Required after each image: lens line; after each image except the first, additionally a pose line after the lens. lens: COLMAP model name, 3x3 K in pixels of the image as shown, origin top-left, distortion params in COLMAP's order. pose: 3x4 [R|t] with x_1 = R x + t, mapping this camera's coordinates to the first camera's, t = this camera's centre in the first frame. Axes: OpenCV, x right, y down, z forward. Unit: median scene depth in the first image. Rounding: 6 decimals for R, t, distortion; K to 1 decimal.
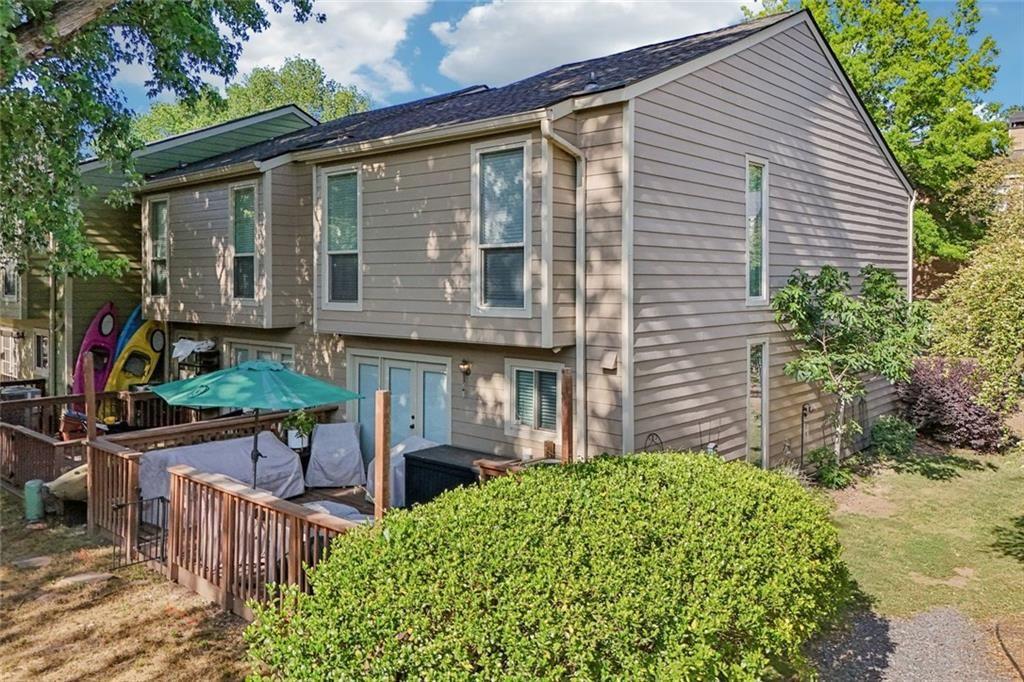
lens RADIAL K [[759.2, 0, 511.3], [0, 759.2, 338.1], [0, 0, 1]] dist [0.053800, -0.030618]
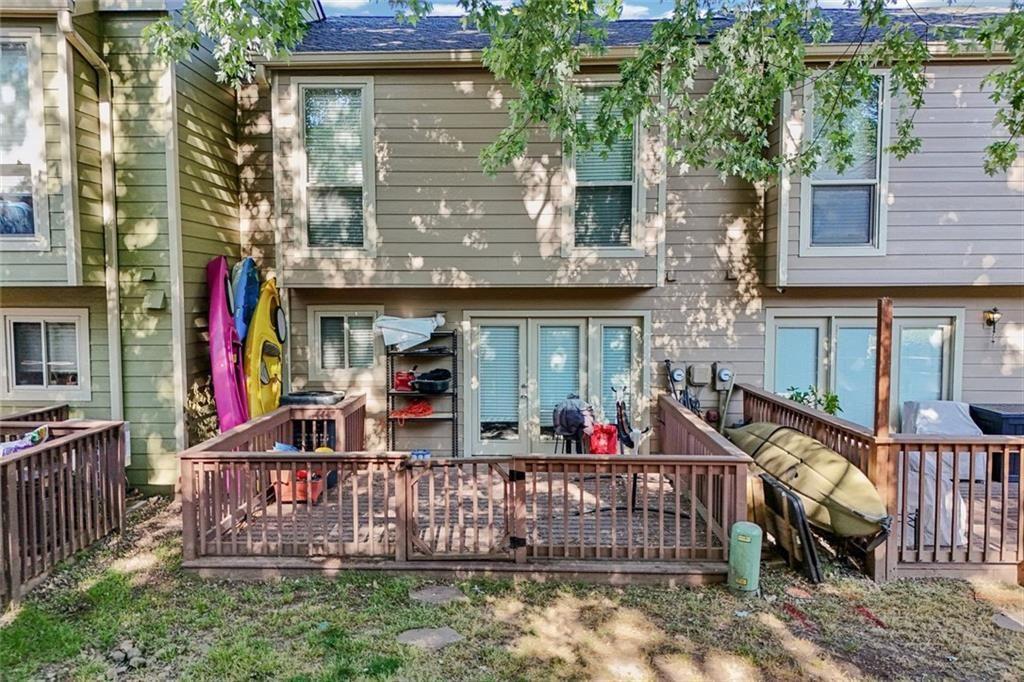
lens RADIAL K [[759.2, 0, 511.9], [0, 759.2, 347.8], [0, 0, 1]] dist [0.053800, -0.030618]
pose [[0.751409, -0.052677, 0.657731, -0.865304], [0.054176, 0.998368, 0.018067, 0.023282], [-0.657609, 0.022058, 0.753037, 0.529581]]
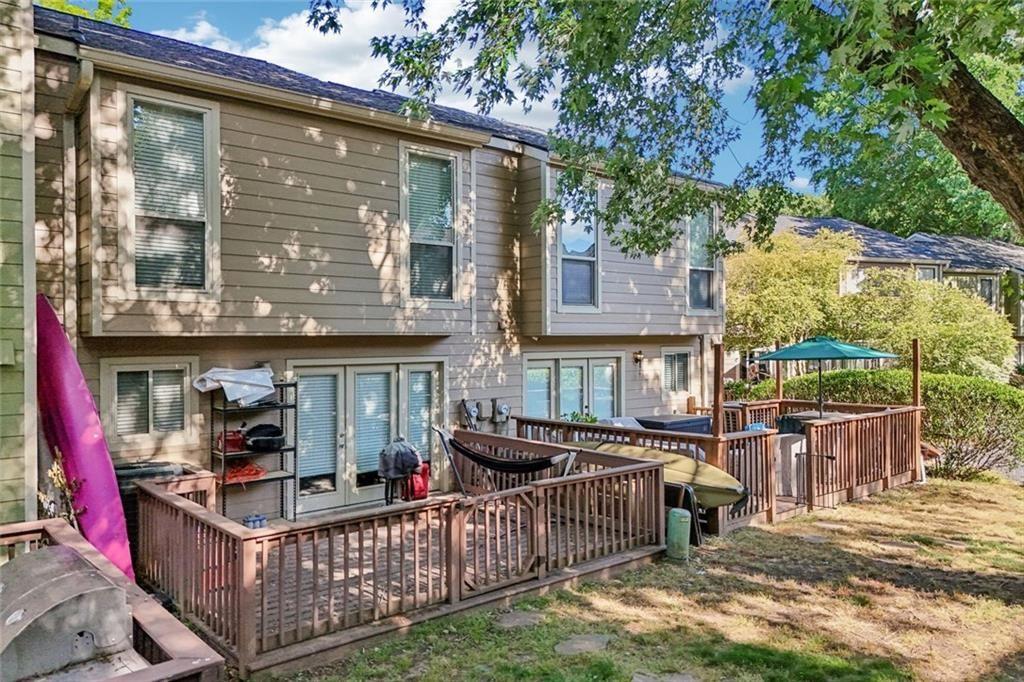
lens RADIAL K [[759.2, 0, 512.3], [0, 759.2, 339.1], [0, 0, 1]] dist [0.053800, -0.030618]
pose [[0.103808, -0.001108, 0.994597, -1.087896], [0.083820, 0.996452, -0.007638, 0.001687], [-0.991059, 0.084160, 0.103533, 0.836872]]
